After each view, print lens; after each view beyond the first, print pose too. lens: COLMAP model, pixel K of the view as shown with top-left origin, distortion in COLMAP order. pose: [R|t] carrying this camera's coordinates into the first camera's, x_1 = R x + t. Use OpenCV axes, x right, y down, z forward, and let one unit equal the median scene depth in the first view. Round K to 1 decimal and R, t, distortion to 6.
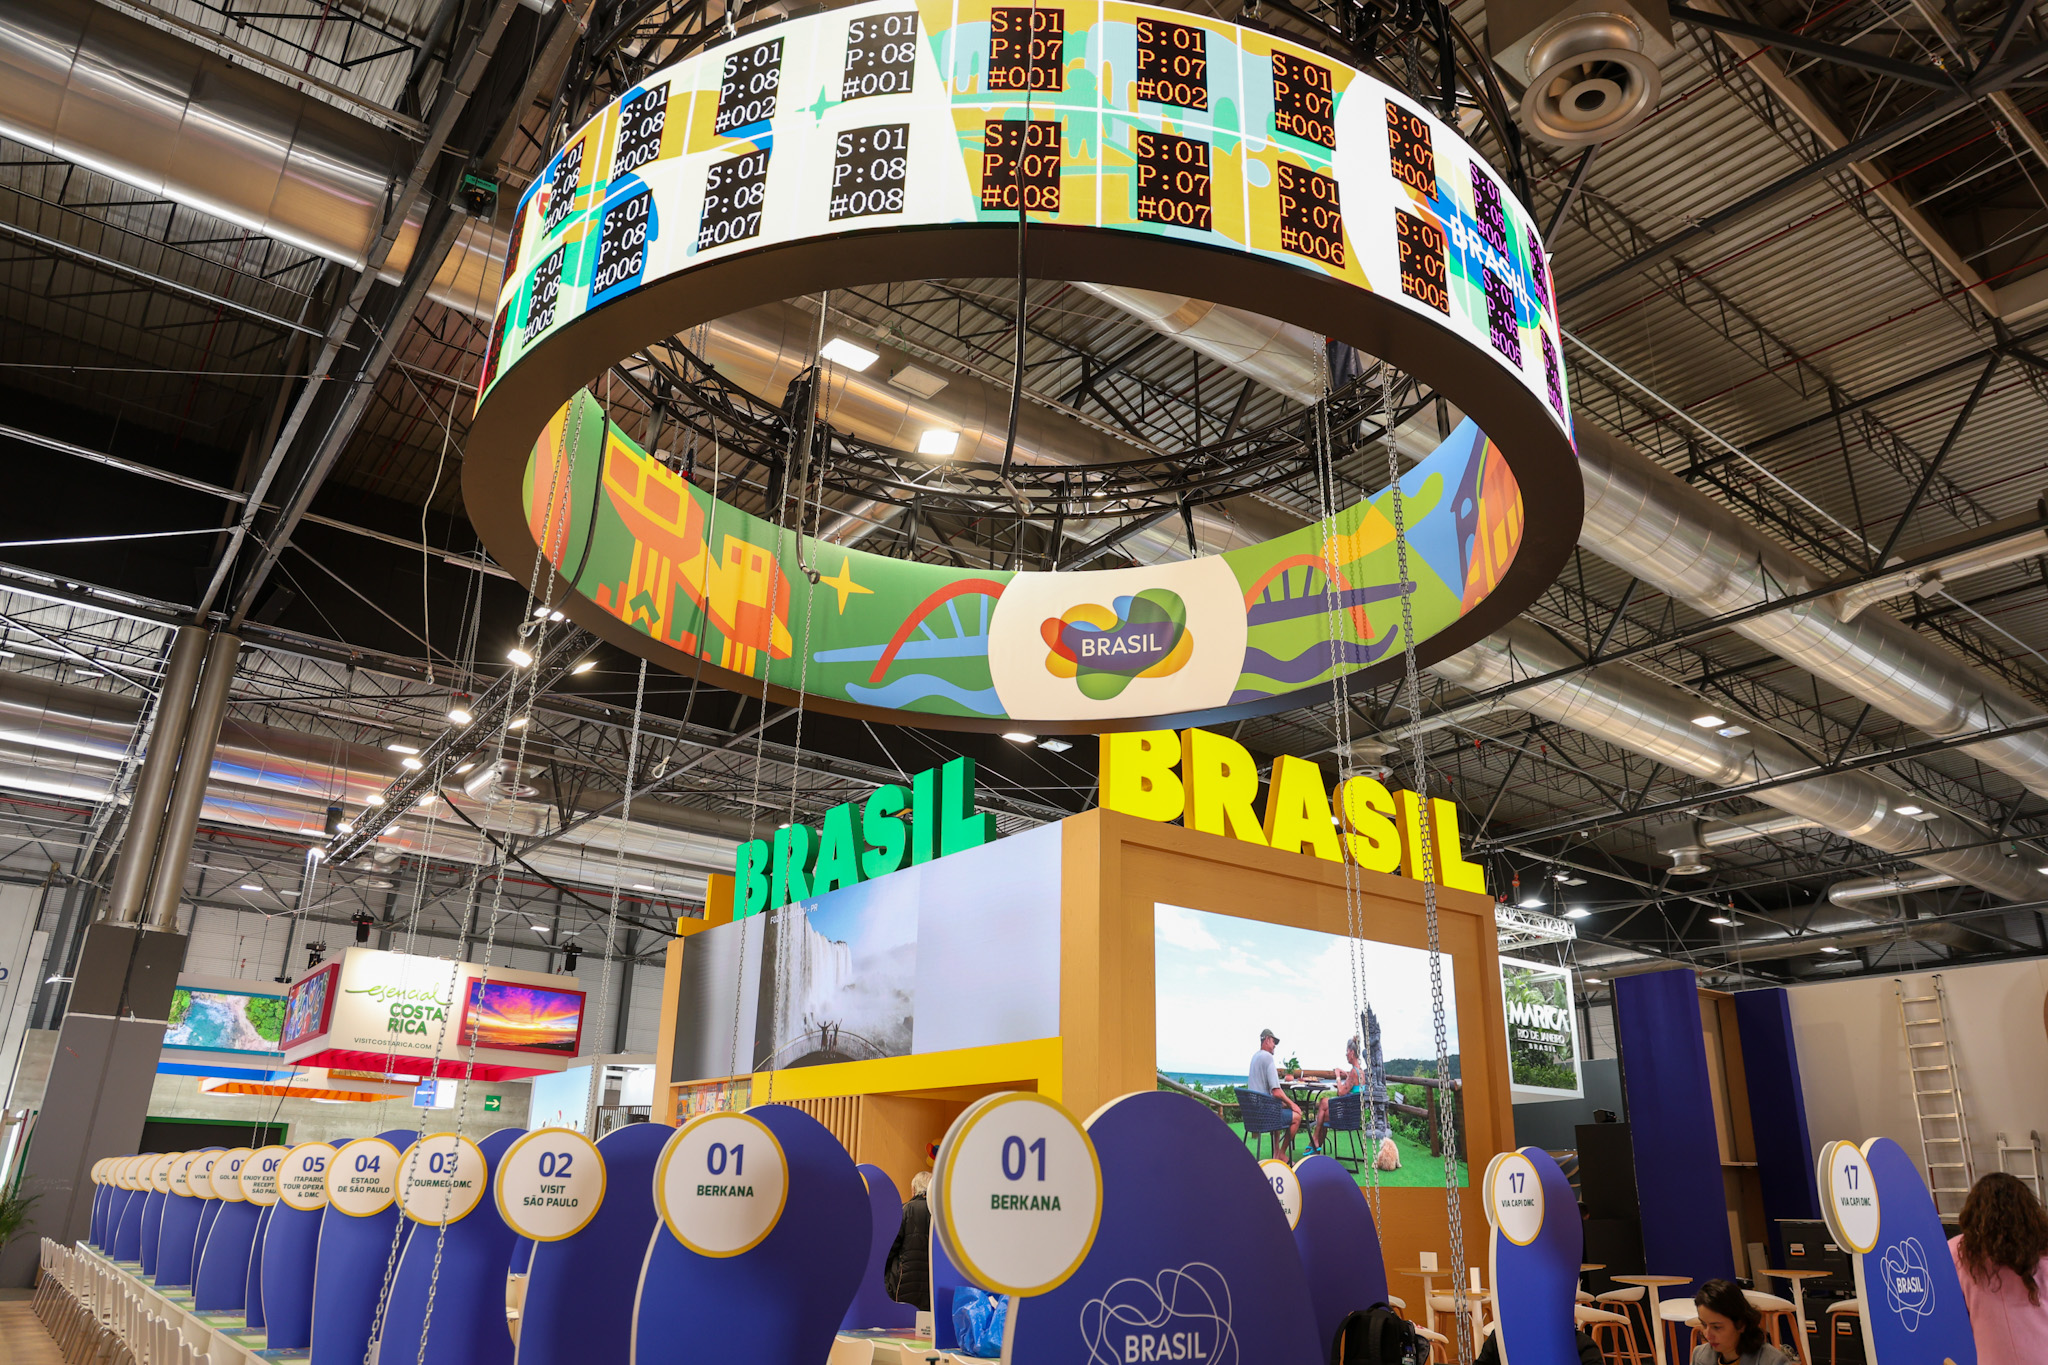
lens RADIAL K [[1386.8, 0, 1025.9], [0, 1386.8, 684.7], [0, 0, 1]] dist [-0.057391, 0.000943]
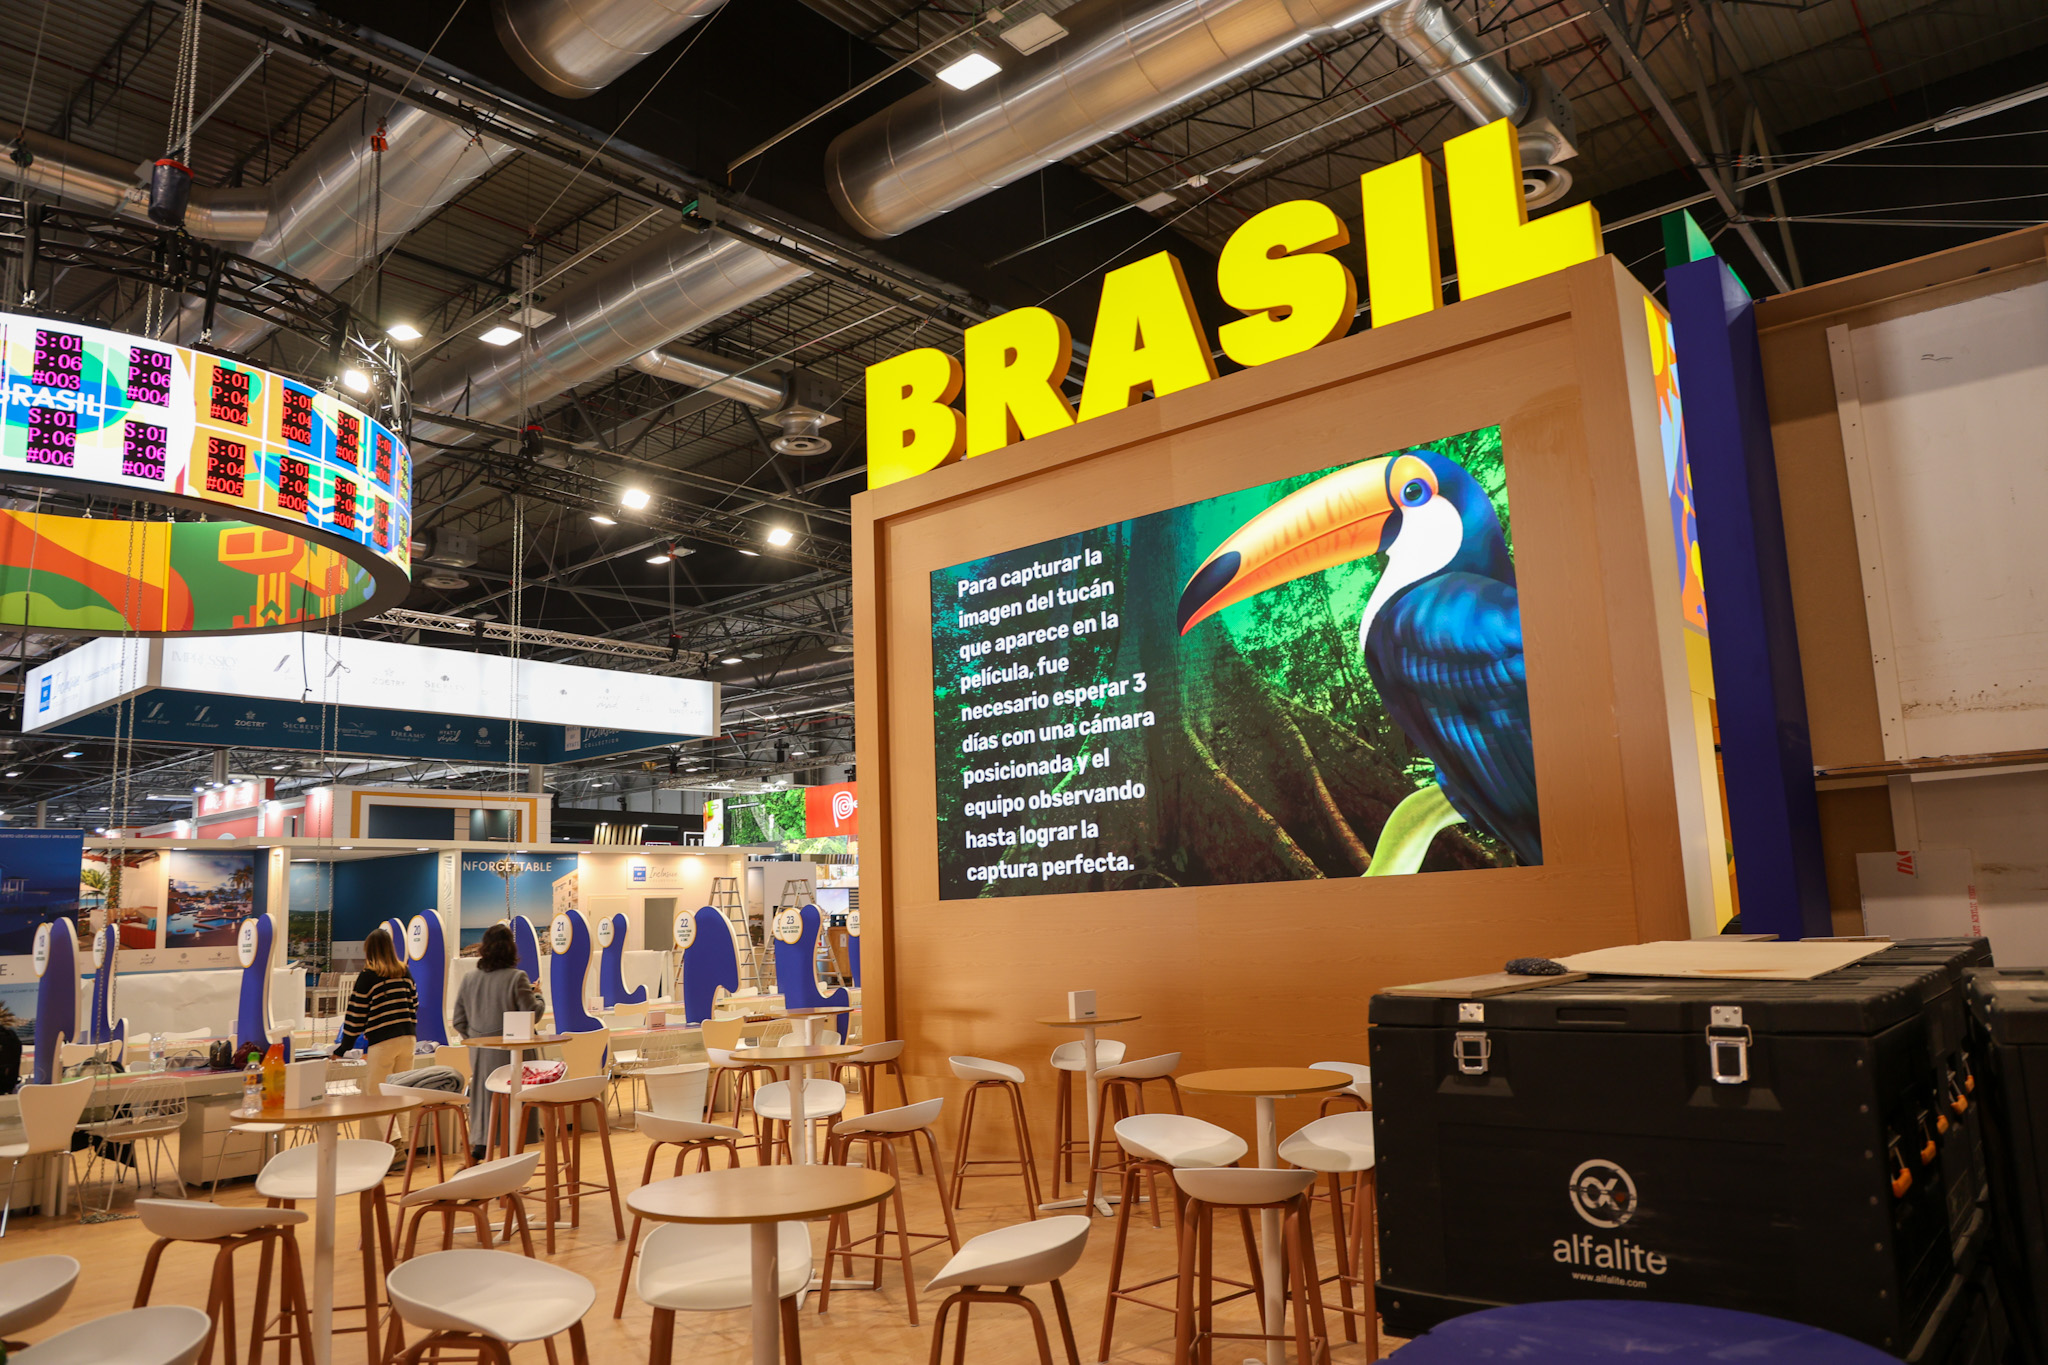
lens RADIAL K [[1386.8, 0, 1021.3], [0, 1386.8, 691.5], [0, 0, 1]] dist [-0.057391, 0.000943]
pose [[0.213687, -0.176557, -0.960815, 0.748535], [0.384013, 0.919538, -0.083567, 0.264279], [0.898261, -0.351108, 0.264294, 0.692458]]
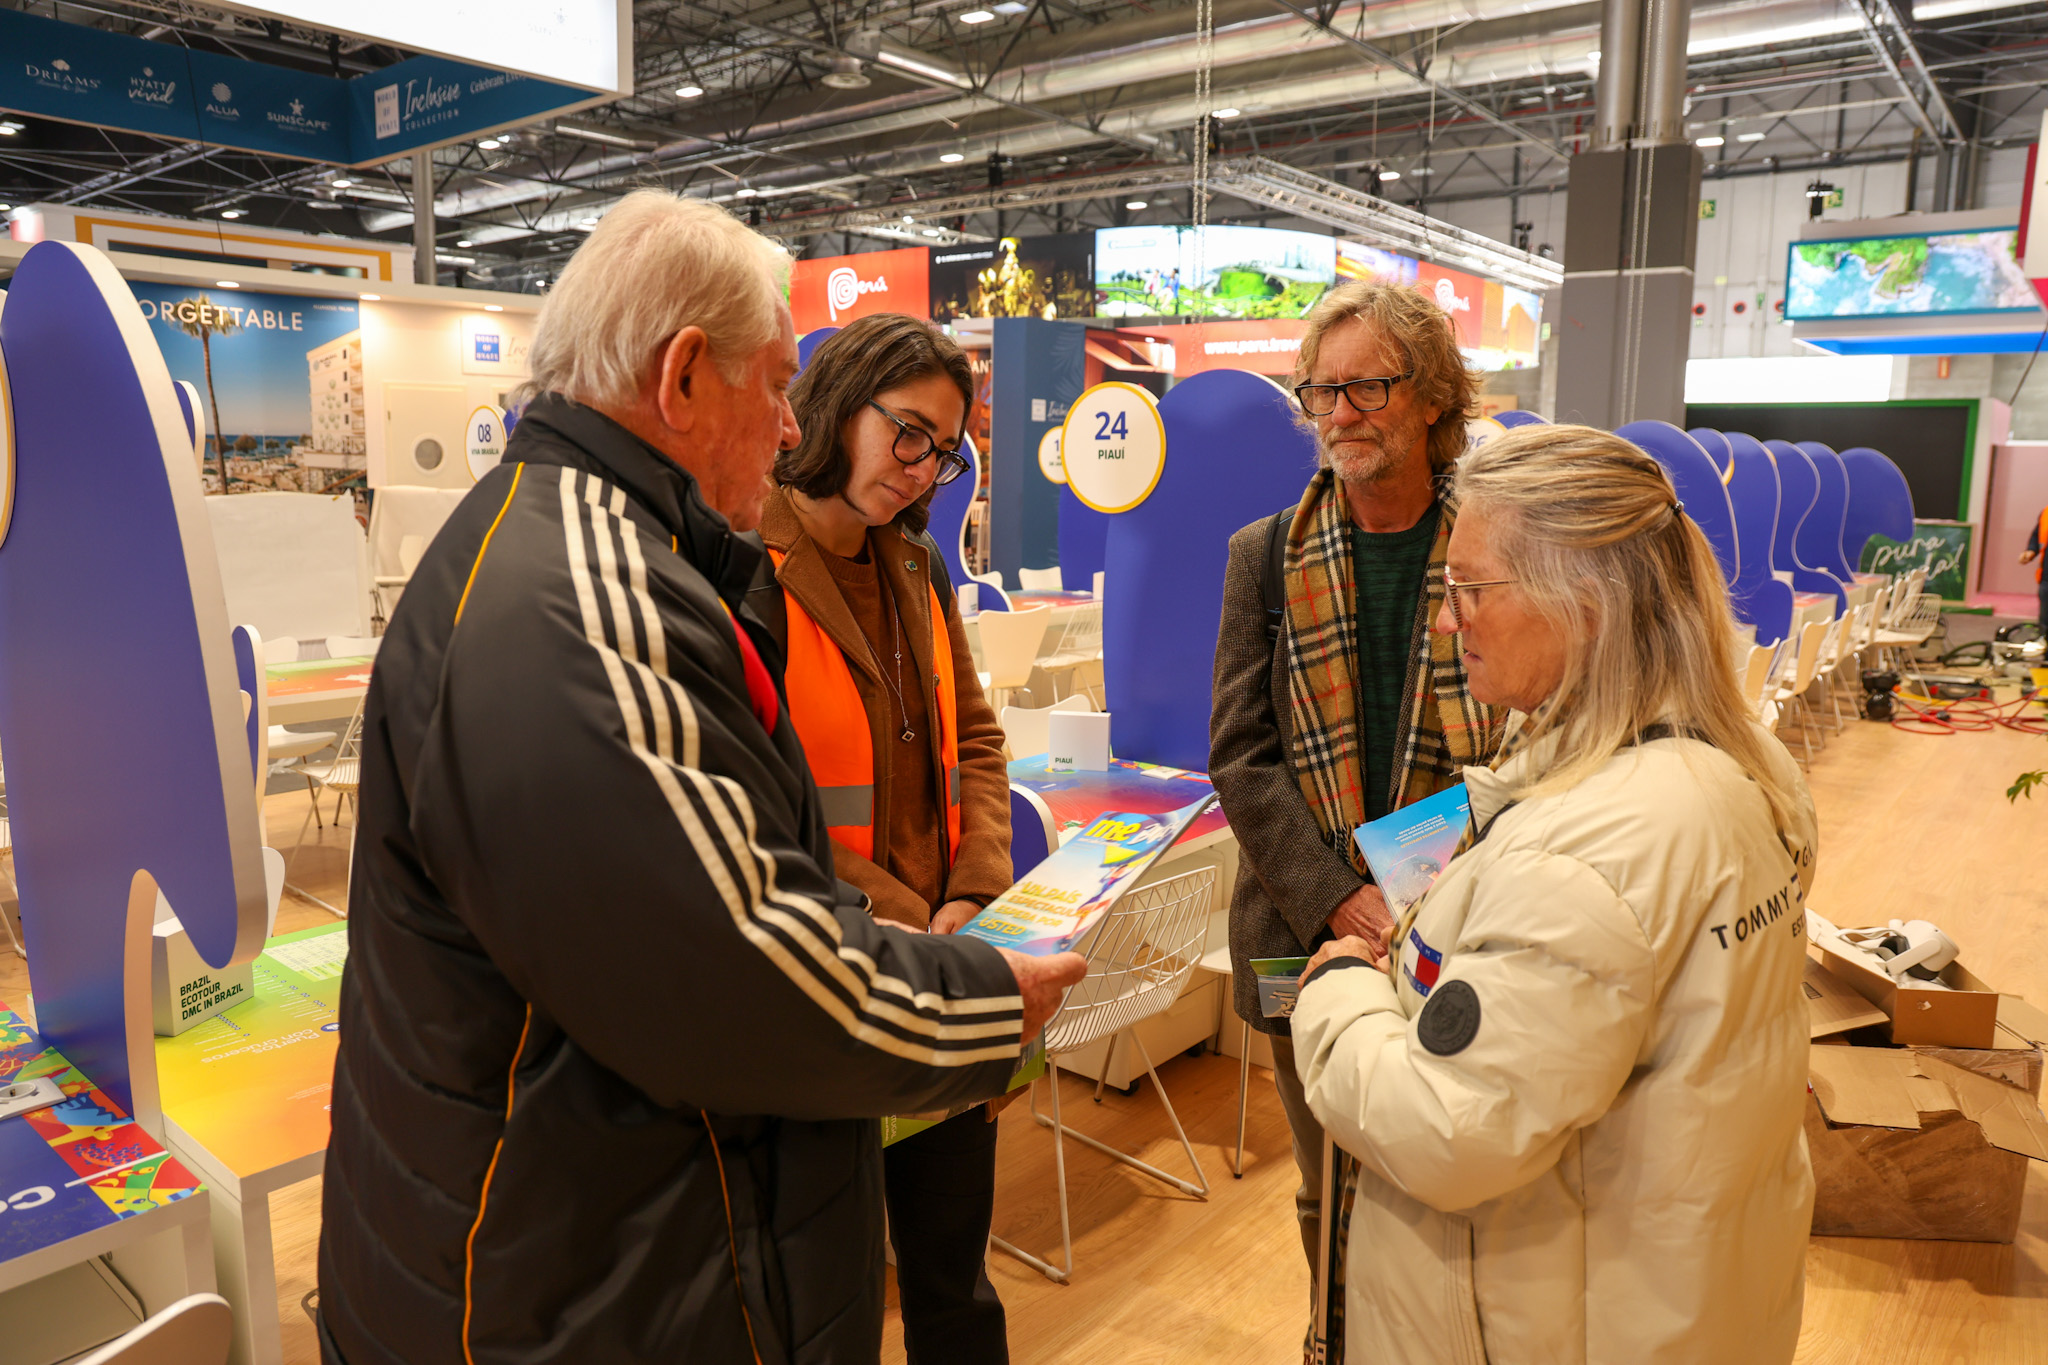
lens RADIAL K [[1386.8, 0, 1023.5], [0, 1386.8, 687.9], [0, 0, 1]] dist [-0.057391, 0.000943]
pose [[0.229250, 0.146250, -0.962318, 0.023763], [0.333250, 0.917107, 0.218769, 0.275526], [0.914543, -0.370845, 0.161509, 0.733795]]
